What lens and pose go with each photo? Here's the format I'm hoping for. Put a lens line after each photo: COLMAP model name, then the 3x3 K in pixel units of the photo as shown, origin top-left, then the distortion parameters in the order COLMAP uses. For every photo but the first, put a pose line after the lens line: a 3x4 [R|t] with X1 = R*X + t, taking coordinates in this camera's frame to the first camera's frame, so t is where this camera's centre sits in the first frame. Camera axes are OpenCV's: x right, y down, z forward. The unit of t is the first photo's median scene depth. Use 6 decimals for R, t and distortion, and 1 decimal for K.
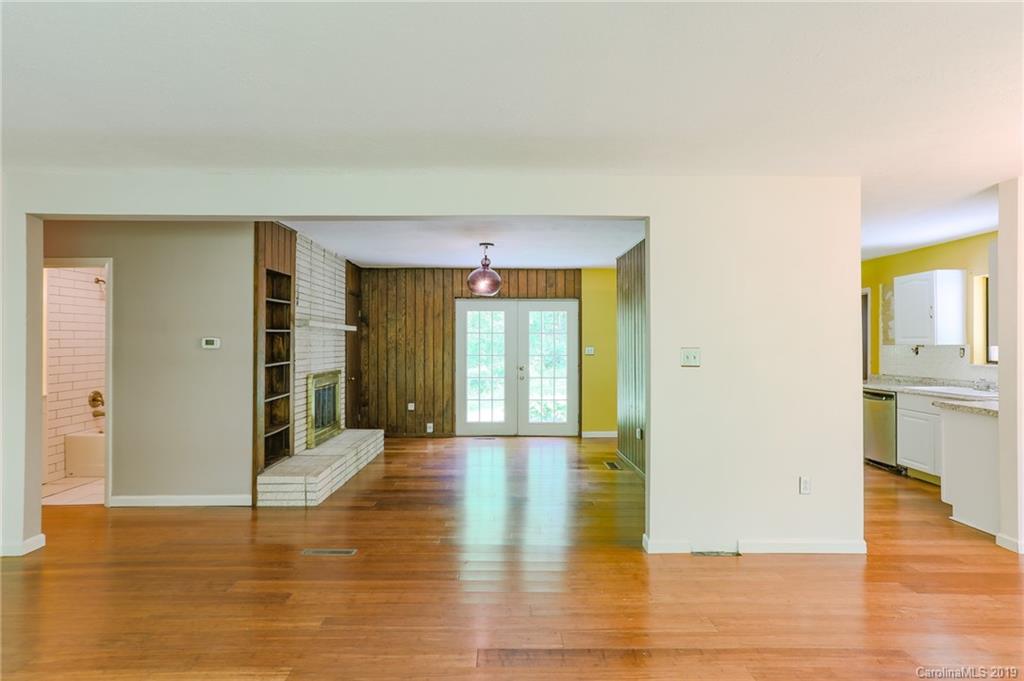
lens RADIAL K [[484.4, 0, 512.0], [0, 484.4, 340.5], [0, 0, 1]] dist [0.000889, 0.000586]
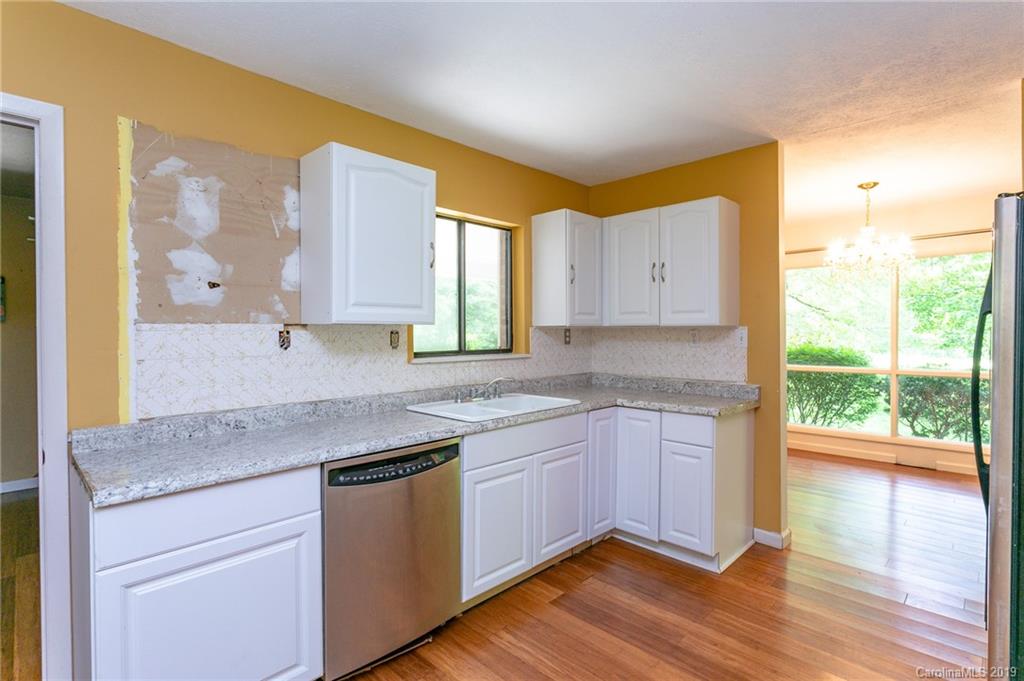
lens RADIAL K [[484.4, 0, 512.0], [0, 484.4, 340.5], [0, 0, 1]] dist [0.000889, 0.000586]
pose [[-0.710147, -0.009752, 0.703986, 0.385629], [-0.003120, 0.999938, 0.010705, 0.015983], [-0.704046, 0.005406, -0.710133, 1.052570]]
